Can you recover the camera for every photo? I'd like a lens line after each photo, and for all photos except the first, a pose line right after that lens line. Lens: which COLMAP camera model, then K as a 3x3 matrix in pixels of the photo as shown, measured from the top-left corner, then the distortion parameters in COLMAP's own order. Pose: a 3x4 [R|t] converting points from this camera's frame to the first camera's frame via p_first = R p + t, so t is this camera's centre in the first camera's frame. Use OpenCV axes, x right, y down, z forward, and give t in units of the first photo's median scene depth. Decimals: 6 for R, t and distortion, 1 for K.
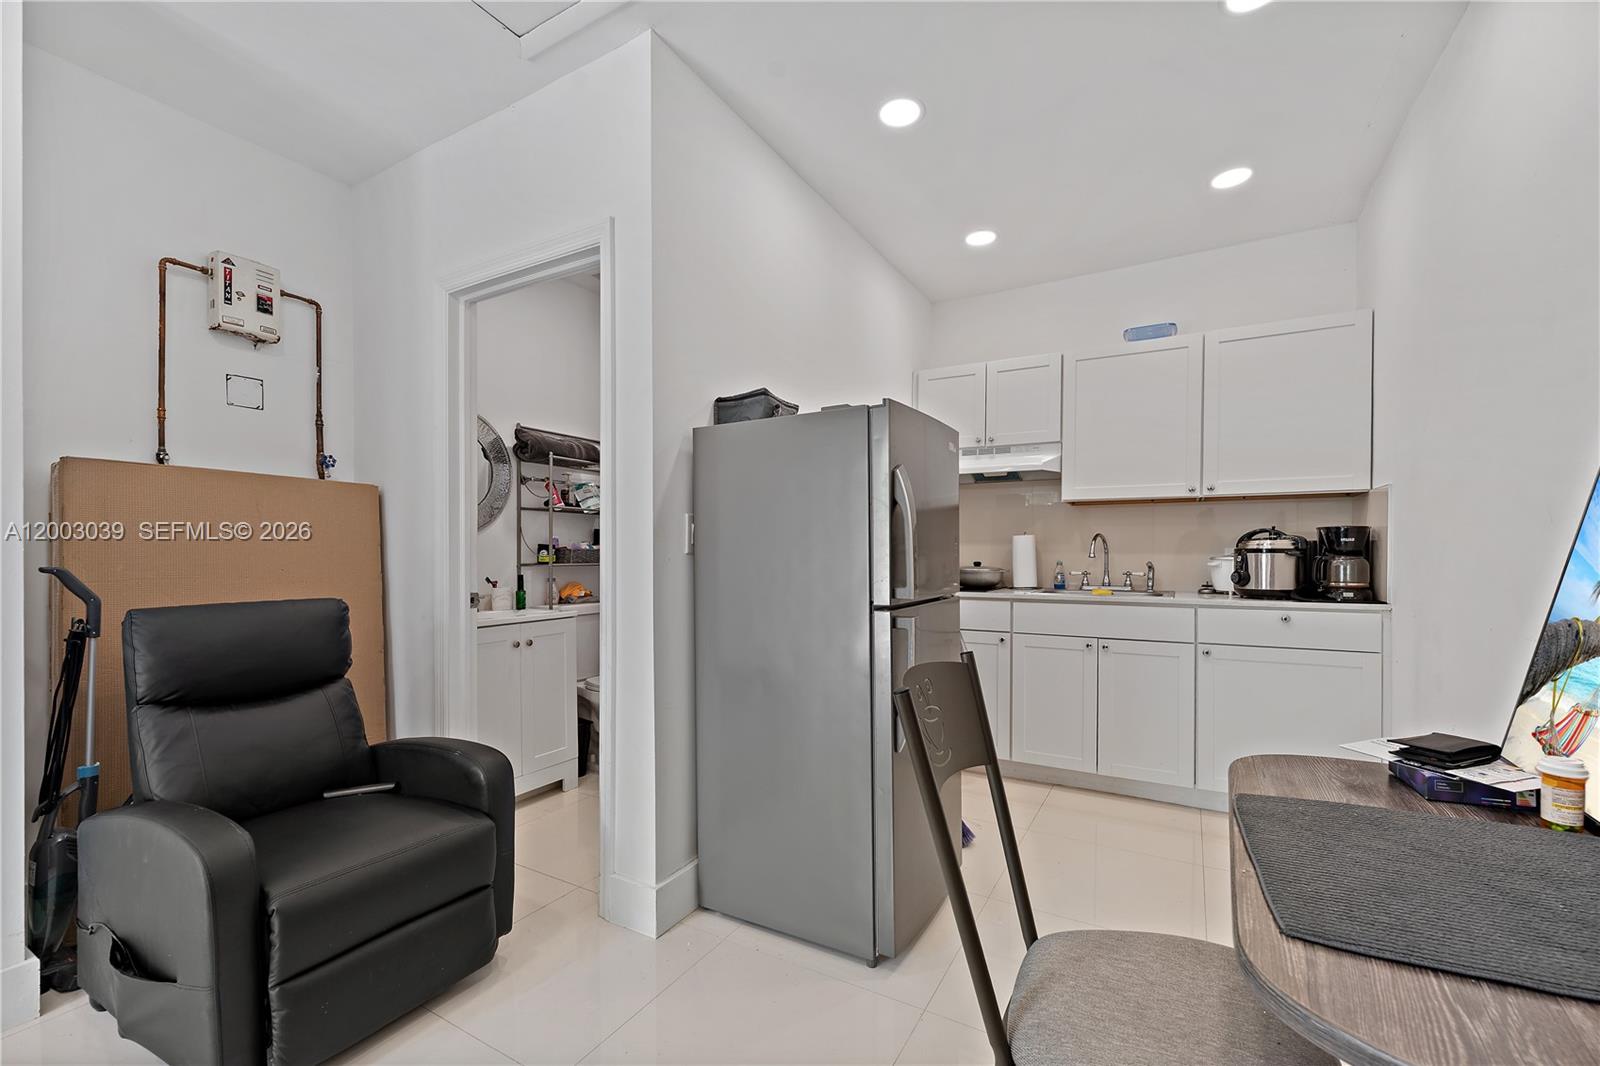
lens RADIAL K [[656.5, 0, 795.9], [0, 656.5, 547.8], [0, 0, 1]] dist [-0.001290, -0.000023]
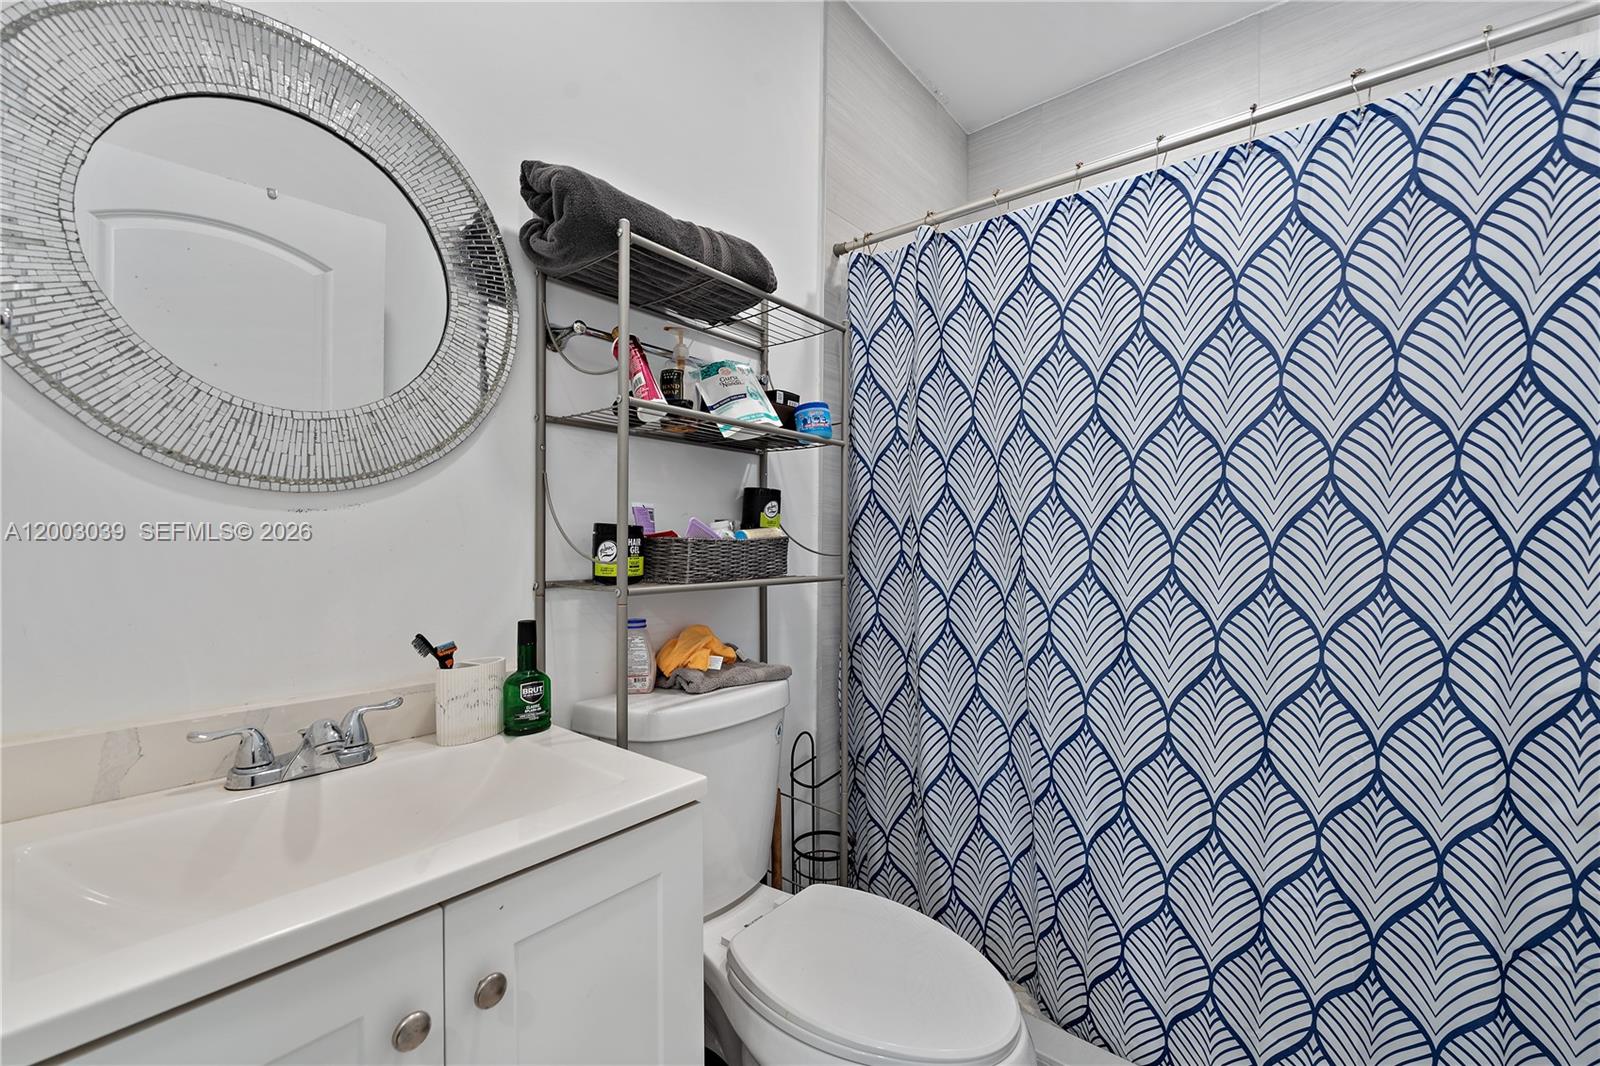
lens RADIAL K [[656.5, 0, 802.3], [0, 656.5, 524.3], [0, 0, 1]] dist [-0.001290, -0.000023]
pose [[0.985077, 0.008077, -0.171924, -0.228623], [-0.006946, 0.999950, 0.007179, -0.008850], [0.171974, -0.005878, 0.985084, 0.686034]]
